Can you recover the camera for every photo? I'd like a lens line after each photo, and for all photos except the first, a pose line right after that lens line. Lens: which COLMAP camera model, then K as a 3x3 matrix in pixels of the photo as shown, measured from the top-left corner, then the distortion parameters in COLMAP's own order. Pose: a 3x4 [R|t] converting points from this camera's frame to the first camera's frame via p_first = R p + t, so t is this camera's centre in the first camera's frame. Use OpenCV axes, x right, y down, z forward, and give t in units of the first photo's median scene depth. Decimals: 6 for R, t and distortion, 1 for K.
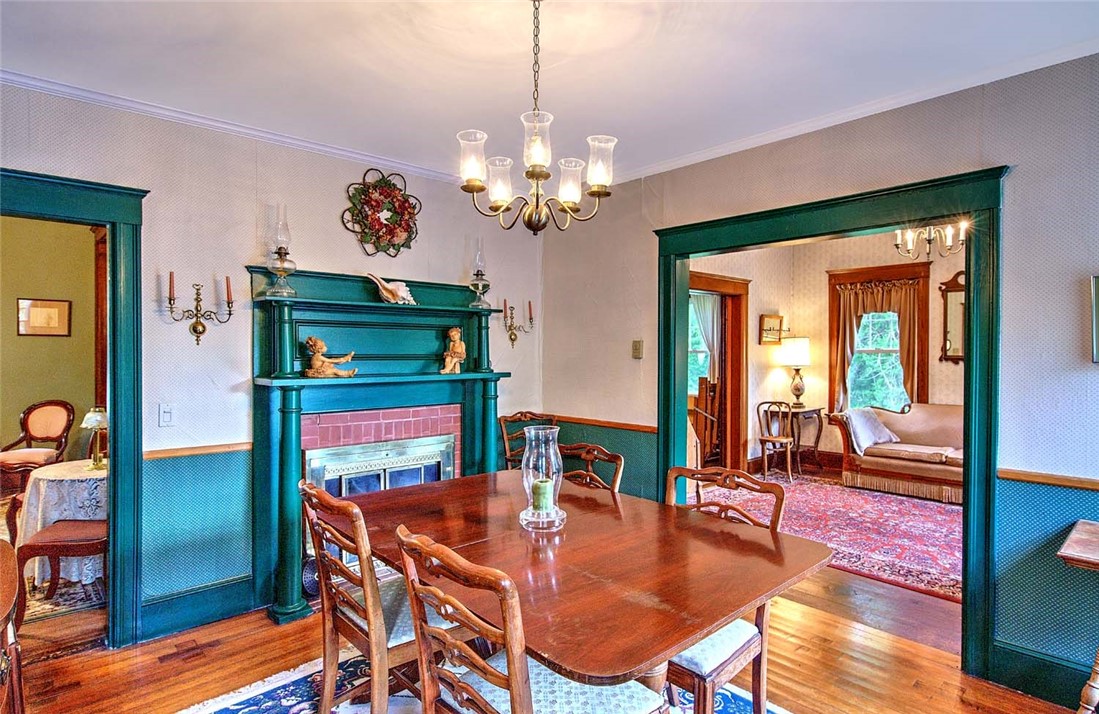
lens RADIAL K [[595.0, 0, 549.1], [0, 595.0, 358.6], [0, 0, 1]] dist [-0.001532, 0.000057]
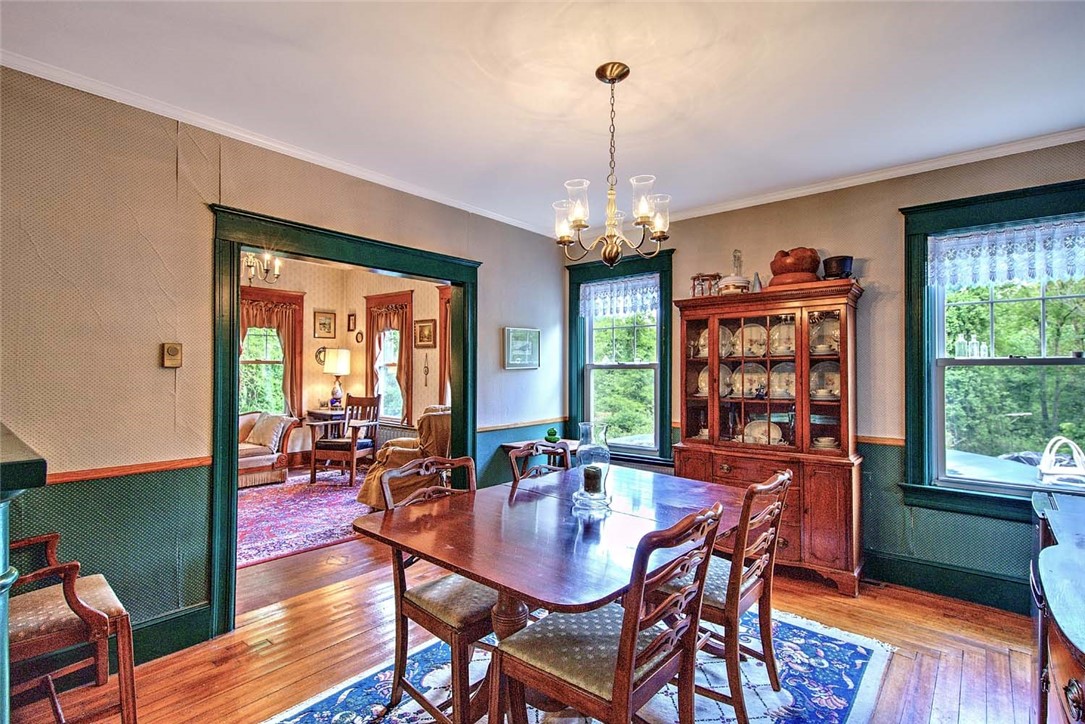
lens RADIAL K [[520.6, 0, 541.7], [0, 520.6, 361.7], [0, 0, 1]] dist [-0.001339, -0.000077]
pose [[-0.108184, 0.007686, 0.994101, -0.571181], [0.011343, 0.999915, -0.006496, 0.001123], [-0.994066, 0.010573, -0.108262, 0.667535]]
